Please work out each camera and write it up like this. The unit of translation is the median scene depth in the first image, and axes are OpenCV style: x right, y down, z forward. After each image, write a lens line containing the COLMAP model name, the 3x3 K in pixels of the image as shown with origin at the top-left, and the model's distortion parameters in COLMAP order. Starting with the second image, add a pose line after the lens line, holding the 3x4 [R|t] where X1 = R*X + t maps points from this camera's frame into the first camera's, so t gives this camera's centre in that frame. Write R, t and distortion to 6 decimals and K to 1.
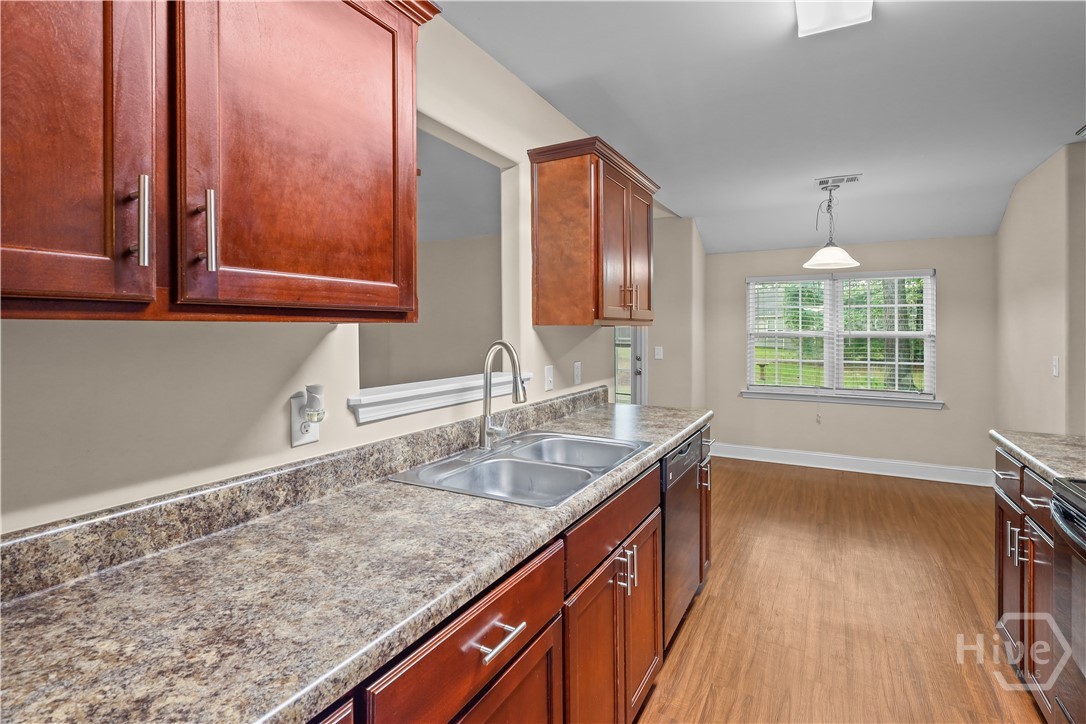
lens RADIAL K [[520.2, 0, 549.7], [0, 520.2, 330.4], [0, 0, 1]] dist [-0.002455, 0.000912]
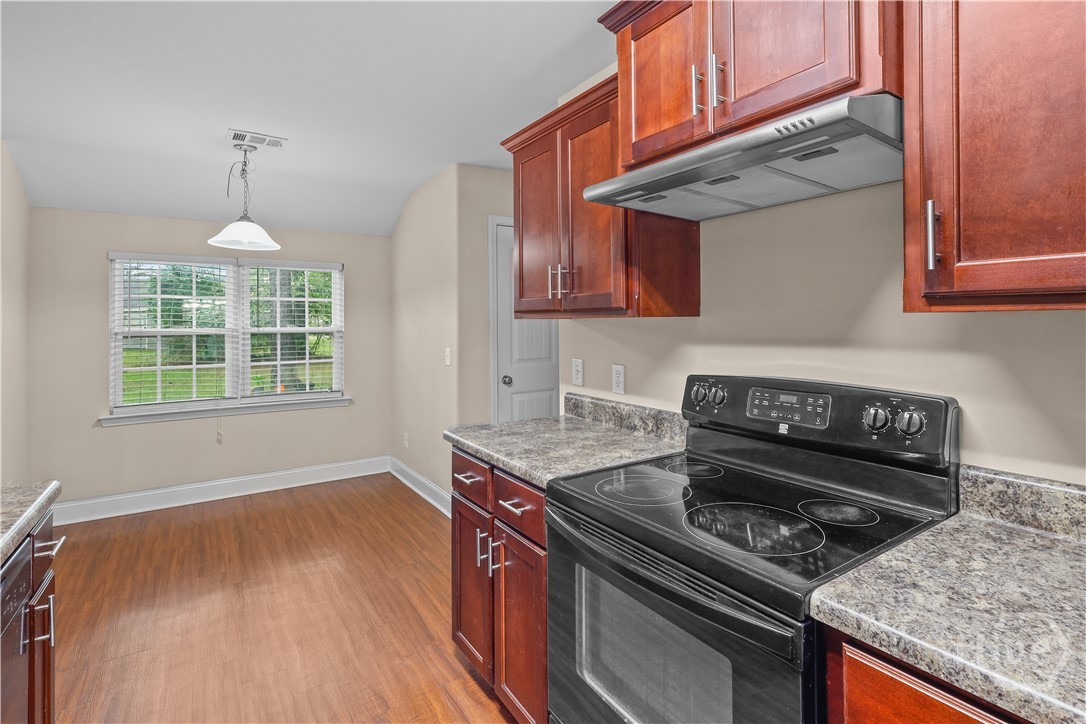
lens RADIAL K [[520.2, 0, 547.8], [0, 520.2, 314.7], [0, 0, 1]] dist [-0.002455, 0.000912]
pose [[0.467658, 0.012486, 0.883821, 0.052004], [0.009161, 0.999778, -0.018972, 0.000886], [-0.883862, 0.016969, 0.467440, 0.208714]]
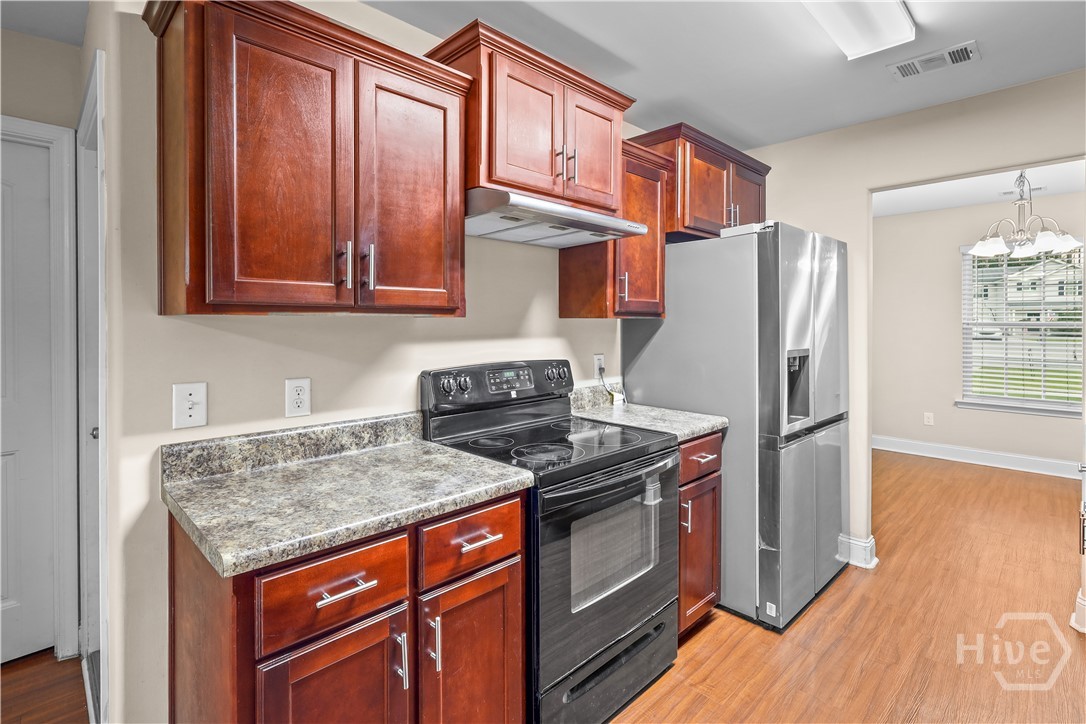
lens RADIAL K [[520.2, 0, 551.1], [0, 520.2, 324.2], [0, 0, 1]] dist [-0.002455, 0.000912]
pose [[-0.959411, 0.002206, 0.282004, 0.249012], [0.004572, 0.999960, 0.007732, -0.001353], [-0.281976, 0.008707, -0.959382, 0.707347]]
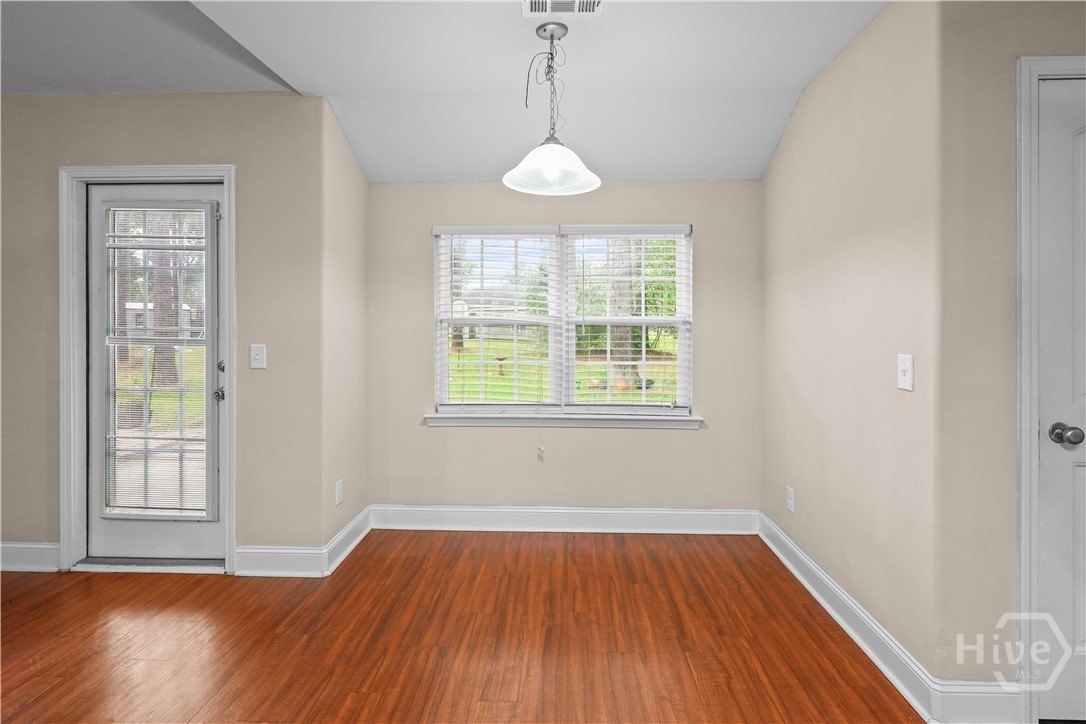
lens RADIAL K [[520.2, 0, 548.0], [0, 520.2, 321.5], [0, 0, 1]] dist [-0.002455, 0.000912]
pose [[0.896457, 0.002758, 0.443122, 0.291344], [-0.000683, 0.999988, -0.004843, 0.014052], [-0.443130, 0.004039, 0.896448, 0.510384]]
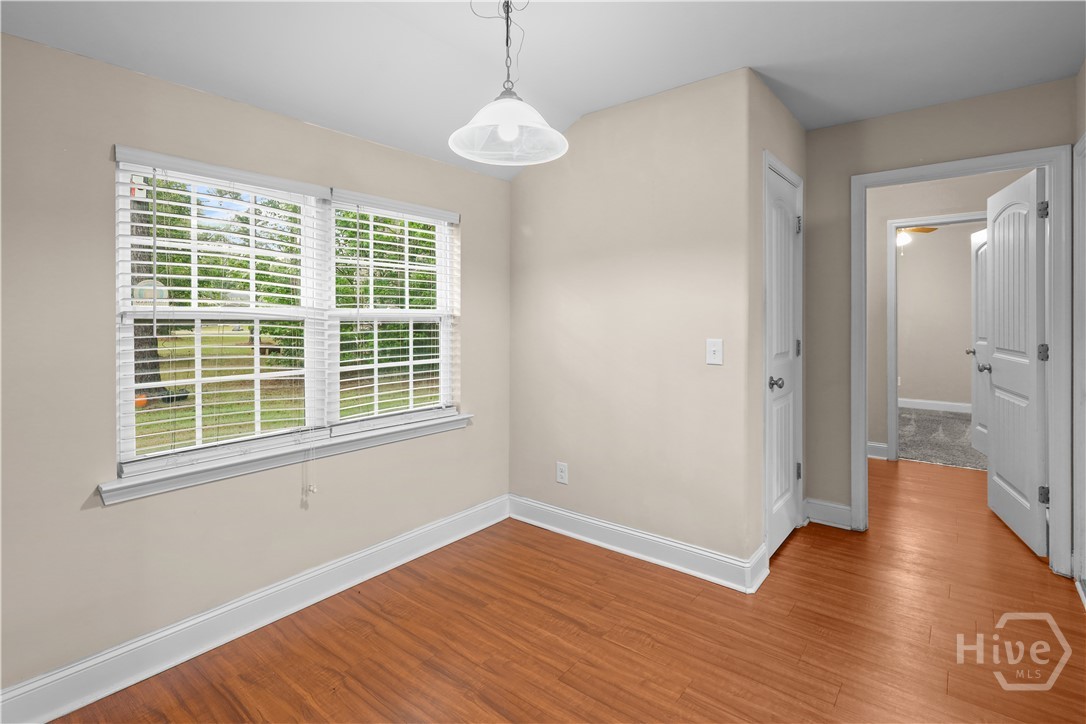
lens RADIAL K [[520.2, 0, 545.8], [0, 520.2, 316.7], [0, 0, 1]] dist [-0.002455, 0.000912]
pose [[0.180864, 0.003620, 0.983501, 0.124351], [0.005261, 0.999975, -0.004648, 0.015355], [-0.983494, 0.006015, 0.180841, 0.845848]]
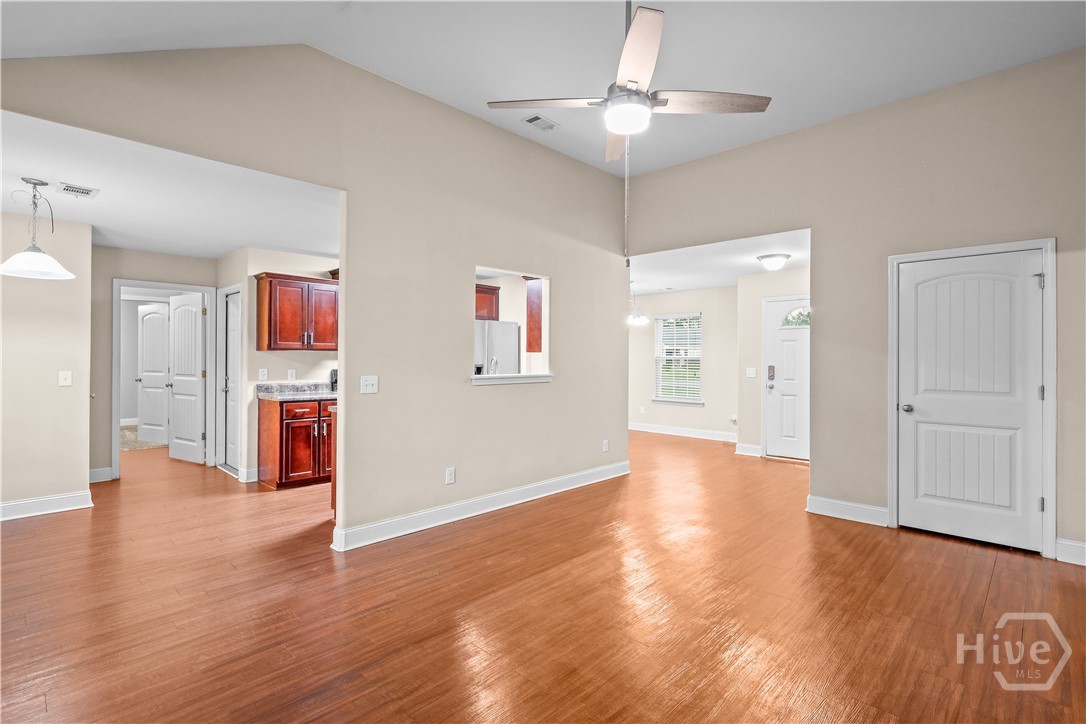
lens RADIAL K [[520.2, 0, 552.6], [0, 520.2, 355.5], [0, 0, 1]] dist [-0.002455, 0.000912]
pose [[-0.964069, -0.003011, 0.265635, -0.464248], [-0.002768, 0.999995, 0.001292, 0.002315], [-0.265637, 0.000510, -0.964073, 1.502364]]
